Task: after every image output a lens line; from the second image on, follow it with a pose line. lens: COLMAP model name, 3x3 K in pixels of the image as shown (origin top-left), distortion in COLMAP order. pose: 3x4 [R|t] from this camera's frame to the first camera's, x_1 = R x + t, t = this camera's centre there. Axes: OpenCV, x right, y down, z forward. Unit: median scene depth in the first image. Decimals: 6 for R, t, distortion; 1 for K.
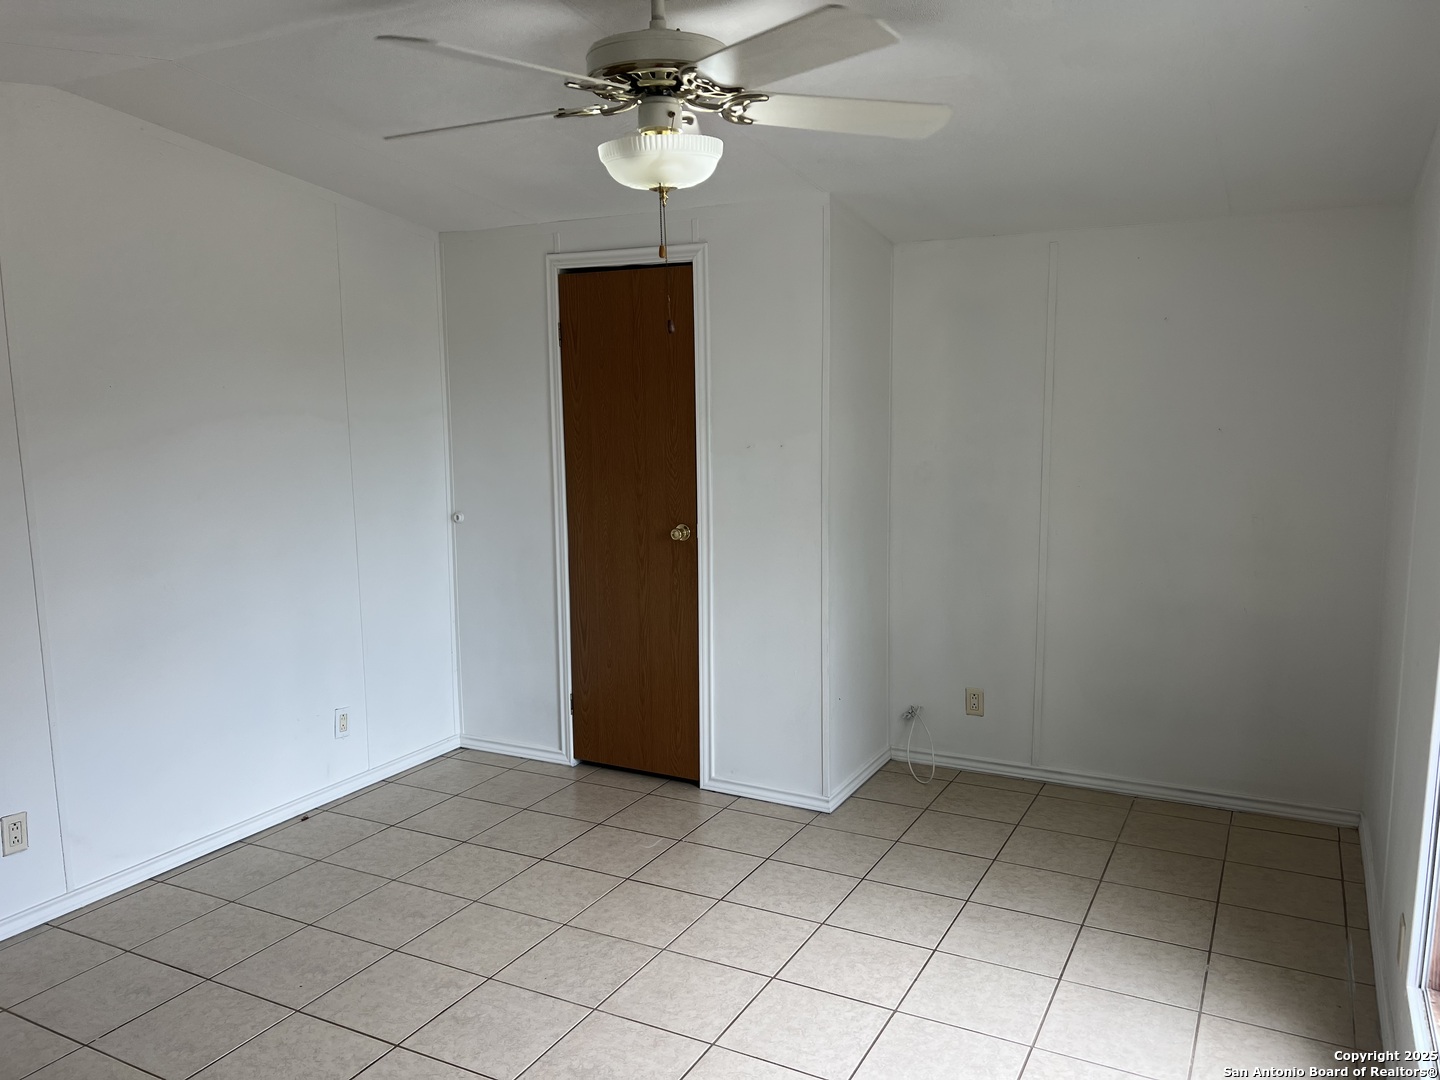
lens RADIAL K [[1081.9, 0, 717.6], [0, 1081.9, 540.9], [0, 0, 1]] dist [0.068985, -0.092539]
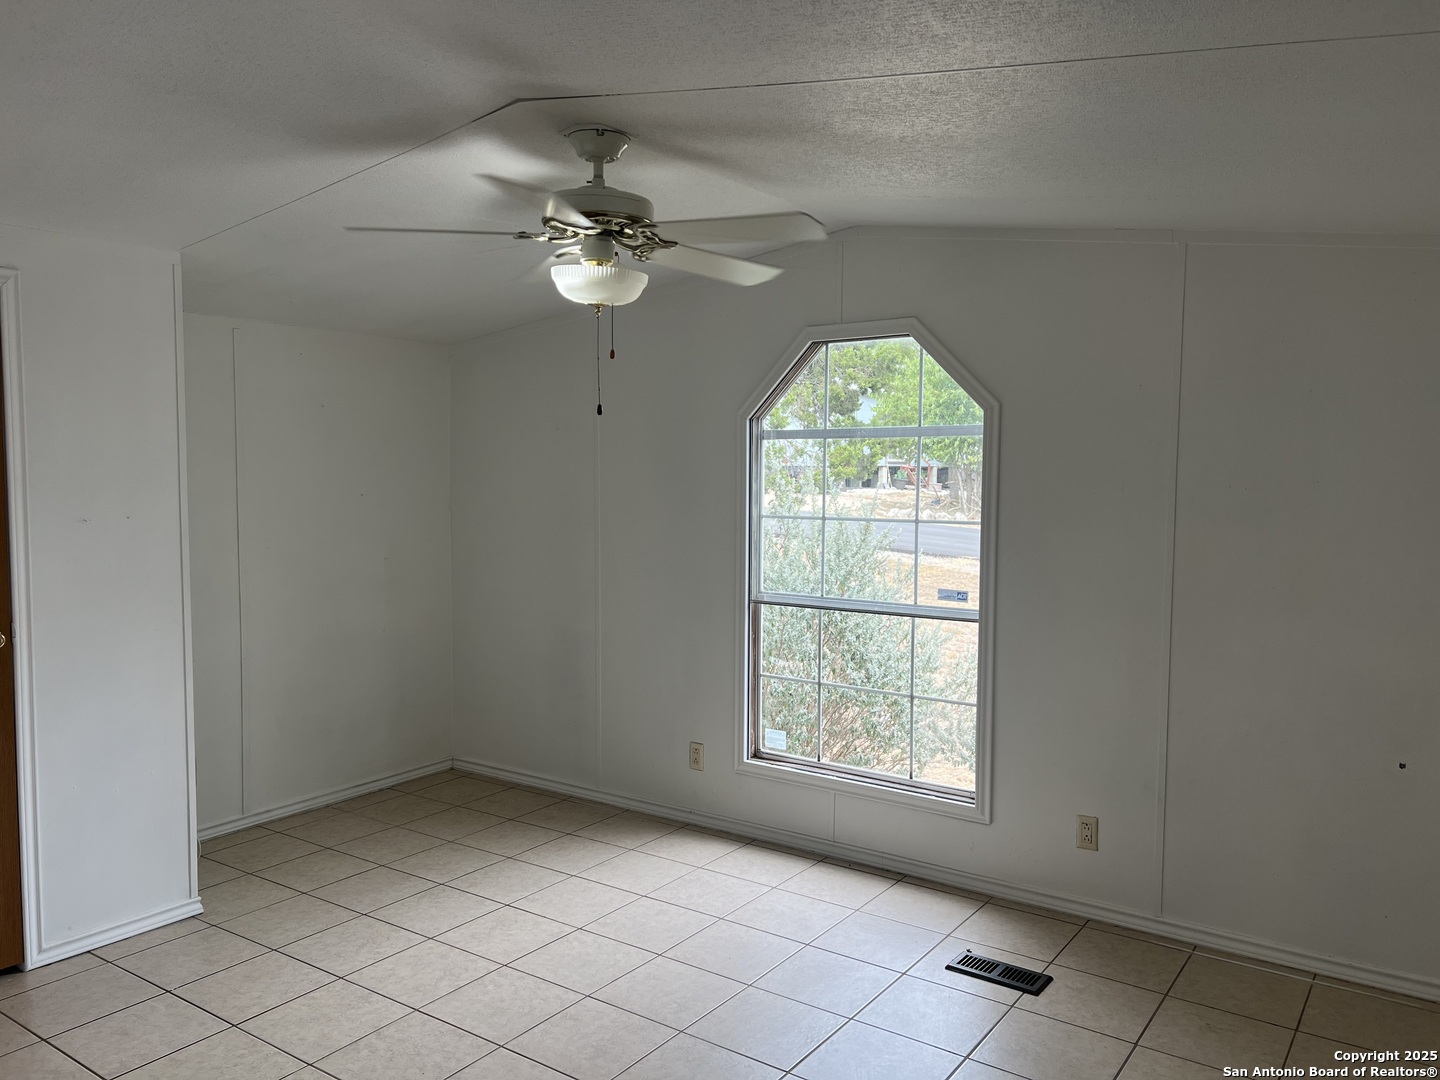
lens RADIAL K [[1081.9, 0, 717.7], [0, 1081.9, 543.8], [0, 0, 1]] dist [0.068985, -0.092539]
pose [[0.136249, -0.056738, 0.989049, -0.762502], [0.126218, 0.991217, 0.039475, -0.042591], [-0.982601, 0.119457, 0.142214, 0.413187]]
